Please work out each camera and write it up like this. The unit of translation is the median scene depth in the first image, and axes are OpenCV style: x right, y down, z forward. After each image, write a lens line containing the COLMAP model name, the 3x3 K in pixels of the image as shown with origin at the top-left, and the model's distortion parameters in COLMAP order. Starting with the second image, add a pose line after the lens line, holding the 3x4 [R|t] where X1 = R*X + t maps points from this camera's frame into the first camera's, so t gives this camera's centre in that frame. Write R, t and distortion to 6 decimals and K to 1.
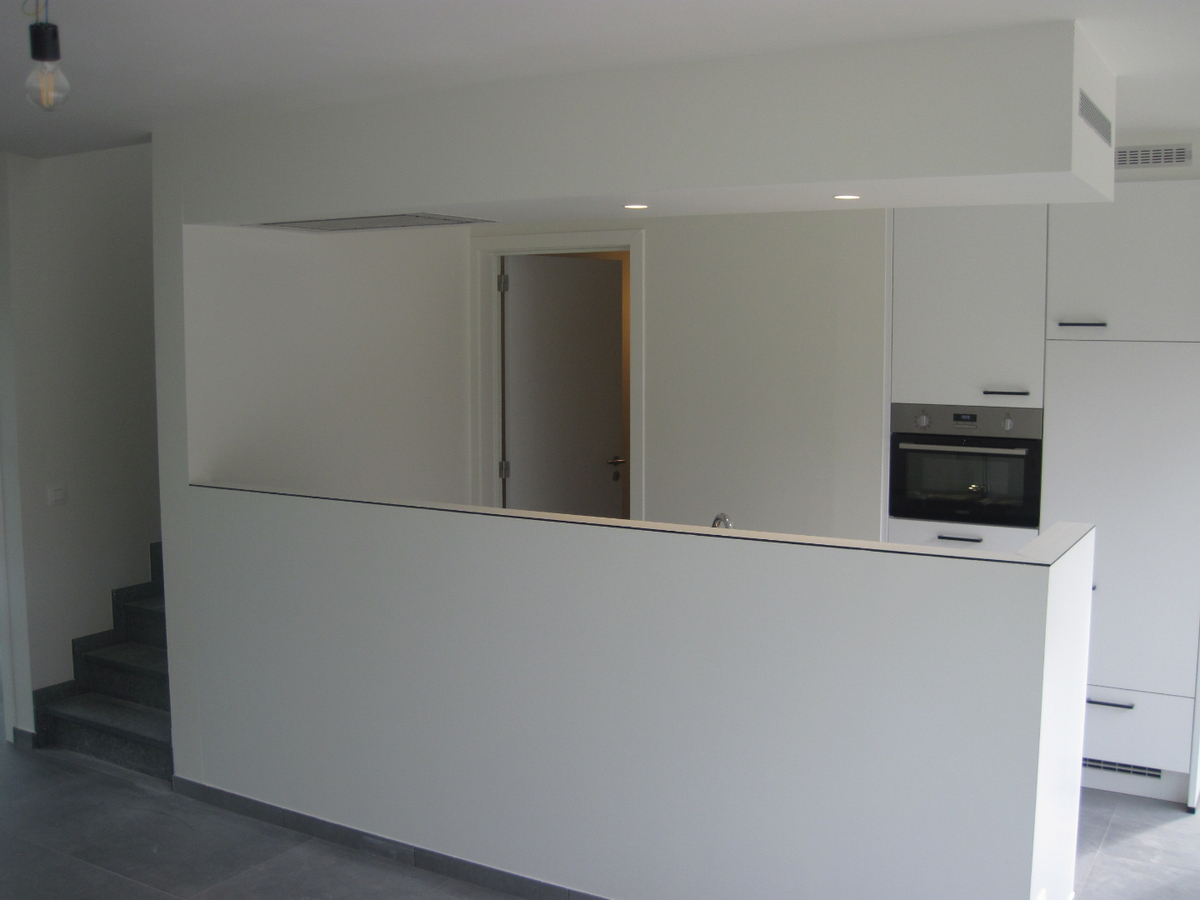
lens RADIAL K [[1237.3, 0, 610.8], [0, 1237.3, 446.3], [0, 0, 1]] dist [-0.173423, 0.148512]
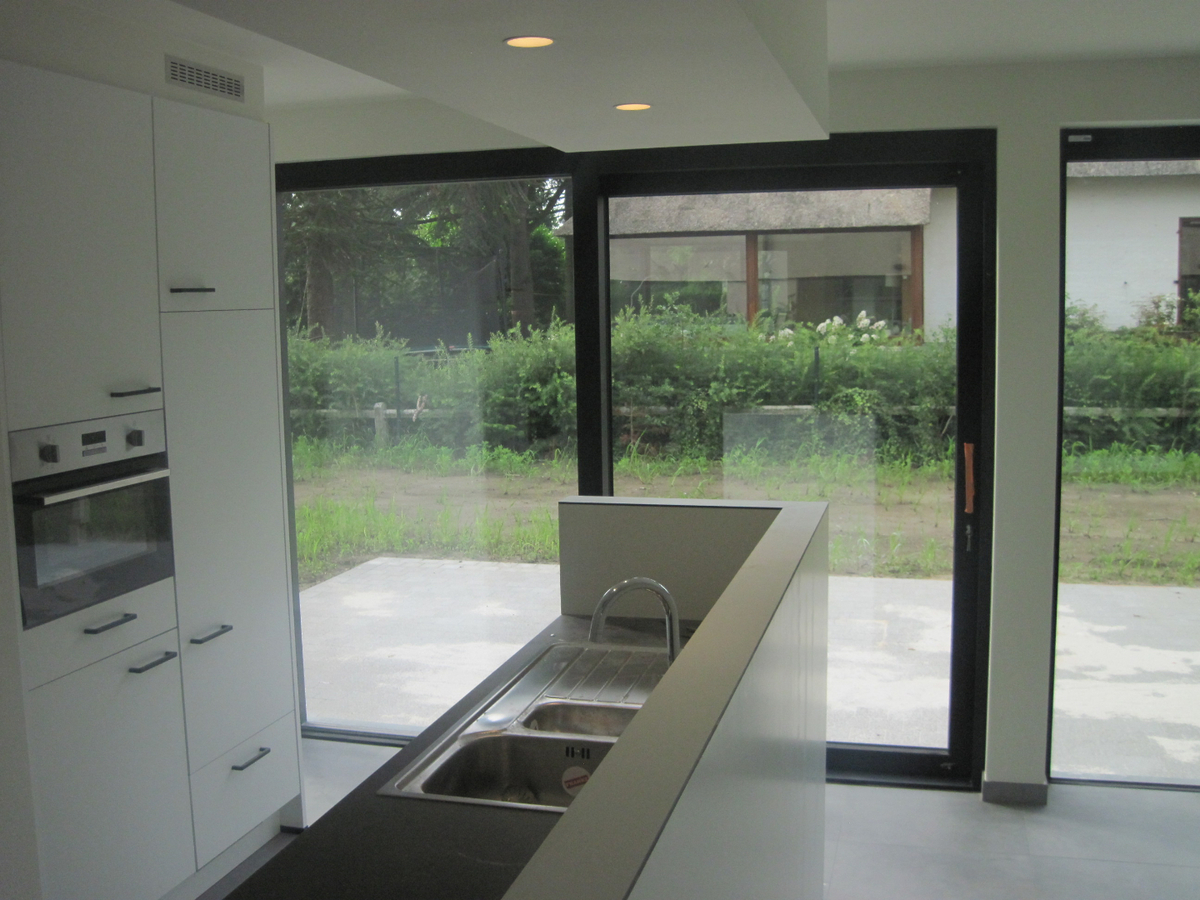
lens RADIAL K [[1237.3, 0, 610.8], [0, 1237.3, 446.3], [0, 0, 1]] dist [-0.173423, 0.148512]
pose [[-0.269320, -0.109723, 0.956780, -0.398362], [0.106999, 0.983928, 0.142955, -0.082600], [-0.957088, 0.140875, -0.253252, 0.923225]]
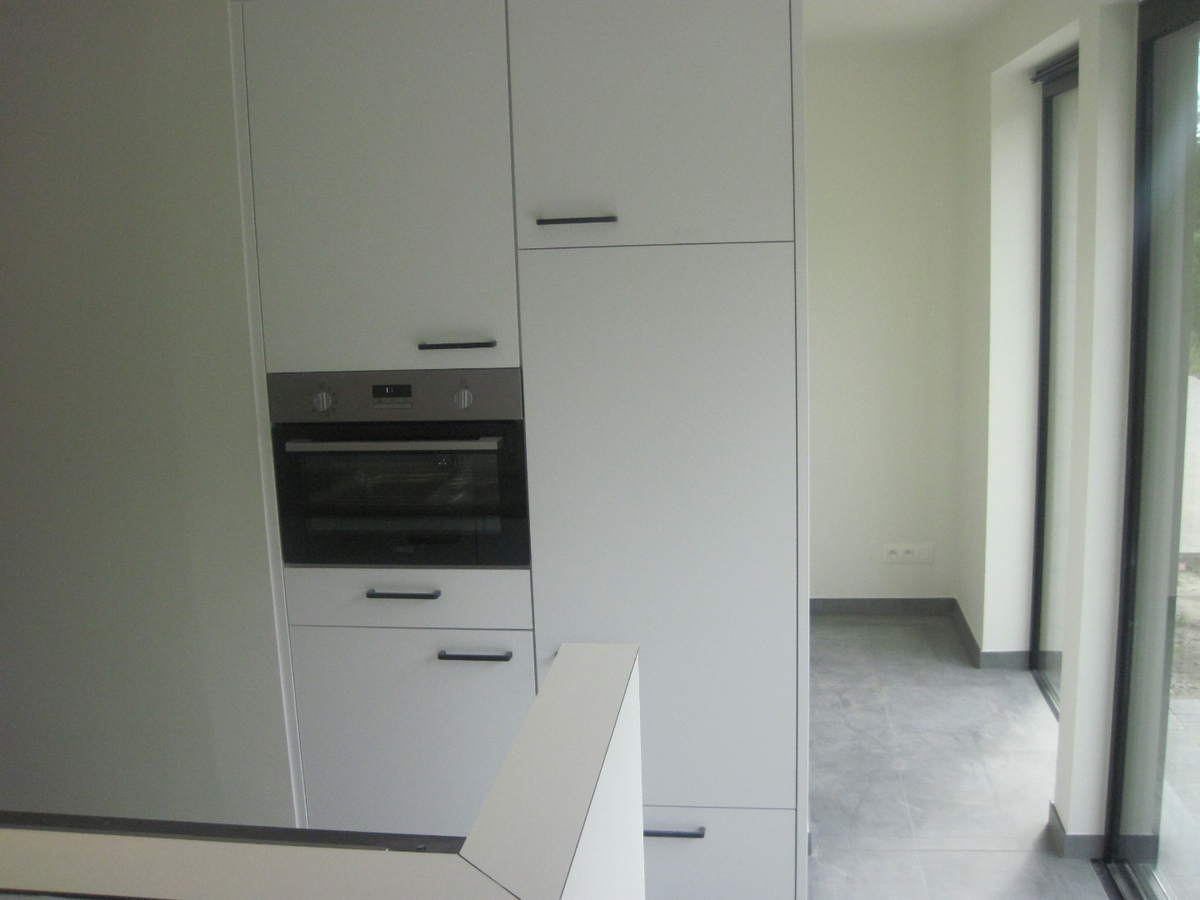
lens RADIAL K [[1237.3, 0, 610.8], [0, 1237.3, 446.3], [0, 0, 1]] dist [-0.173423, 0.148512]
pose [[0.918199, -0.103884, 0.382254, 0.162943], [0.073358, 0.992901, 0.093627, -0.045691], [-0.389267, -0.057927, 0.919302, 0.428838]]
